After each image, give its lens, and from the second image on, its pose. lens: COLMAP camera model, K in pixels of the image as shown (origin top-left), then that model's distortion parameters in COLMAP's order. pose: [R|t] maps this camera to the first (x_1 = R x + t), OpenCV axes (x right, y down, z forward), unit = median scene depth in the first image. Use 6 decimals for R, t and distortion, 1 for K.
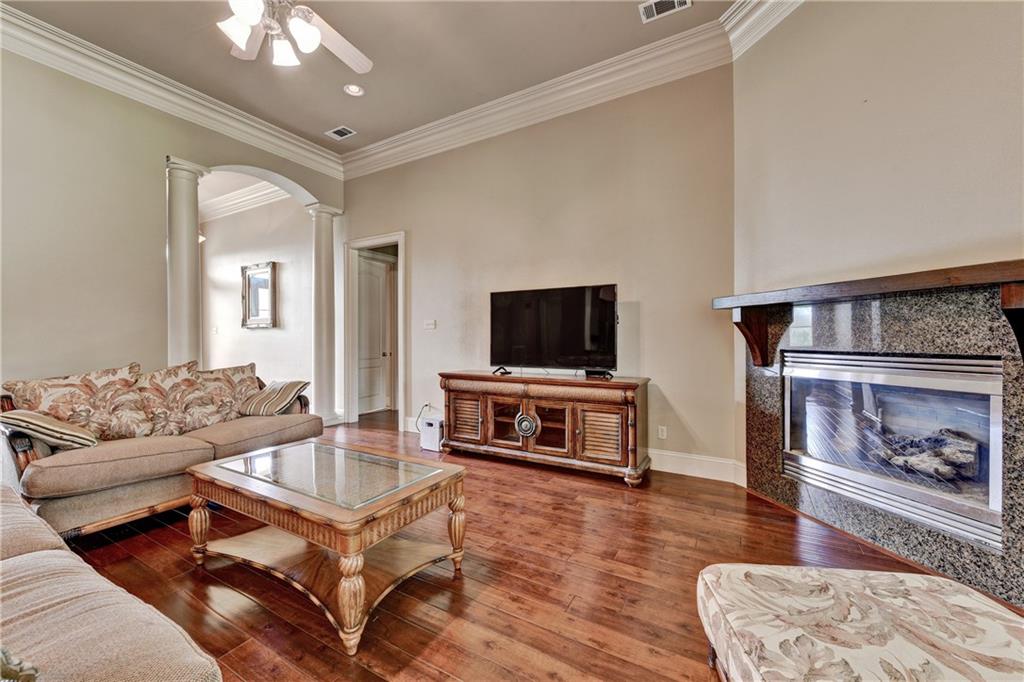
lens RADIAL K [[403.2, 0, 514.0], [0, 403.2, 342.8], [0, 0, 1]] dist [0.017868, 0.000175]
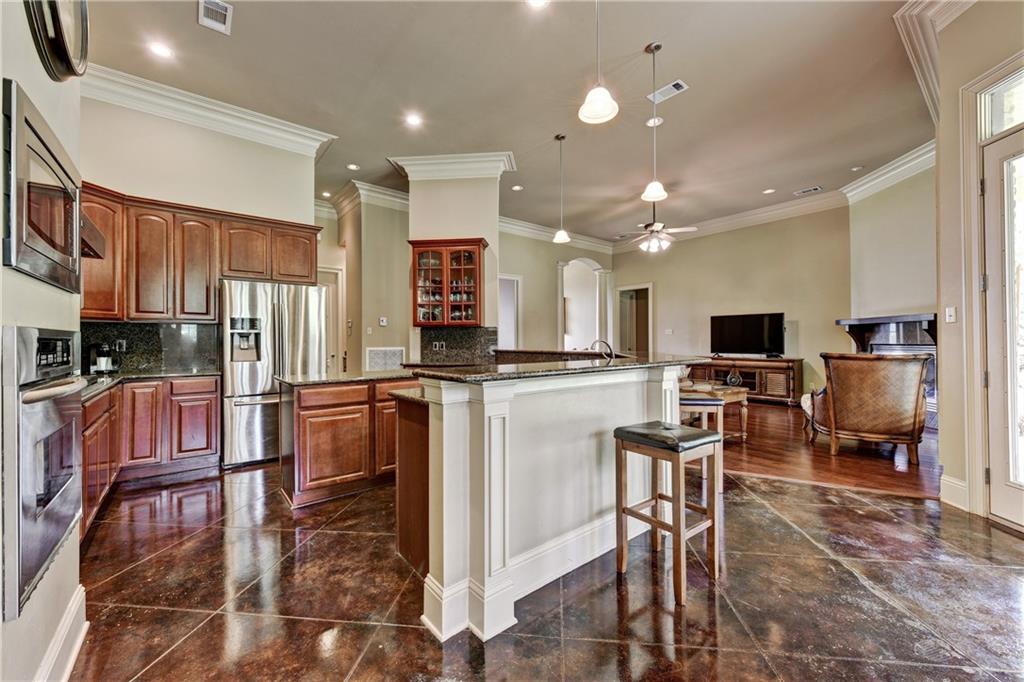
lens RADIAL K [[403.2, 0, 512.3], [0, 403.2, 337.7], [0, 0, 1]] dist [0.017868, 0.000175]
pose [[0.933780, -0.005736, -0.357801, -0.301071], [0.002815, 0.999958, -0.008684, -0.002927], [0.357836, 0.007101, 0.933758, -1.446187]]
